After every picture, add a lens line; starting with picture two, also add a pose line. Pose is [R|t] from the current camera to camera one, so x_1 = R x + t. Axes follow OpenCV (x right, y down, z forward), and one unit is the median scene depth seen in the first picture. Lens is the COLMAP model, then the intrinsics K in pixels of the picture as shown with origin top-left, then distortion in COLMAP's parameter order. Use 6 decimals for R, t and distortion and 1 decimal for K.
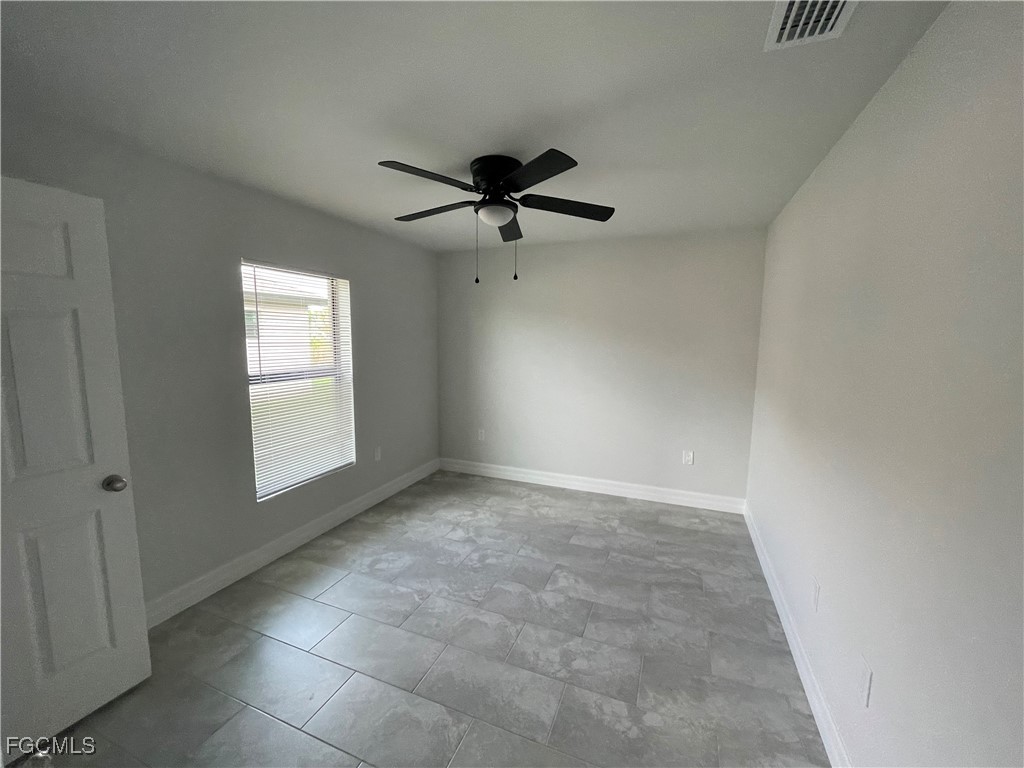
lens RADIAL K [[410.9, 0, 512.1], [0, 410.9, 383.2], [0, 0, 1]] dist [-0.000545, -0.001052]
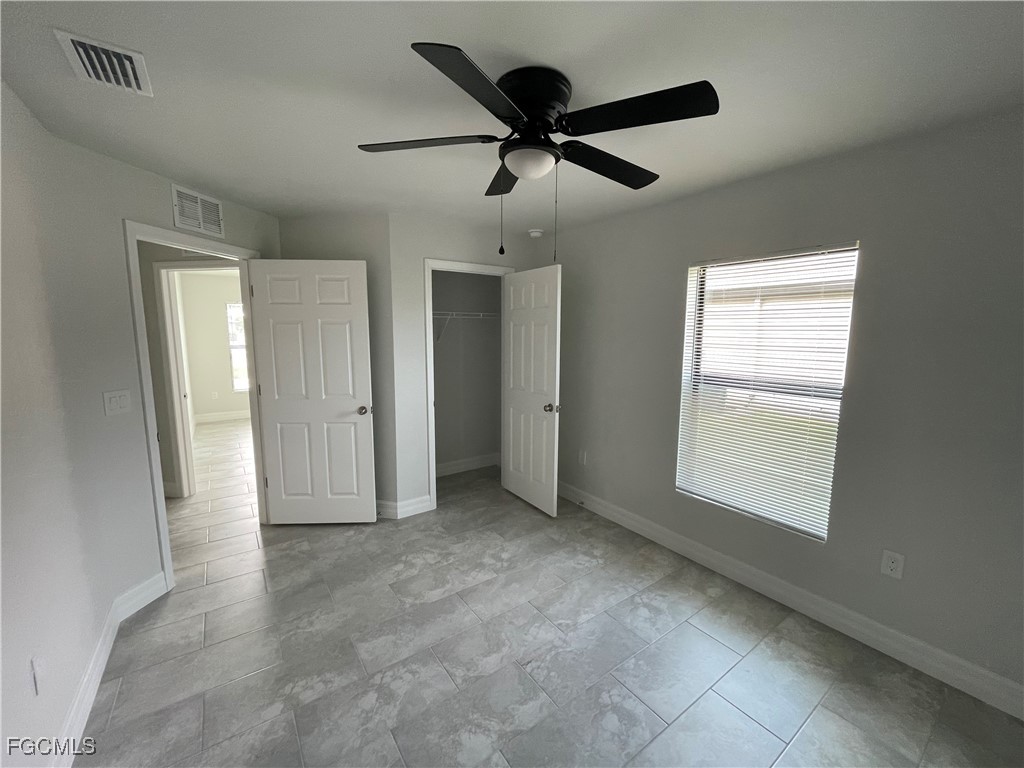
lens RADIAL K [[410.9, 0, 516.0], [0, 410.9, 391.7], [0, 0, 1]] dist [-0.000545, -0.001052]
pose [[-0.532397, 0.110876, -0.839202, 0.559477], [-0.107727, 0.974449, 0.197088, -0.152401], [0.839612, 0.195334, -0.506849, 1.326055]]
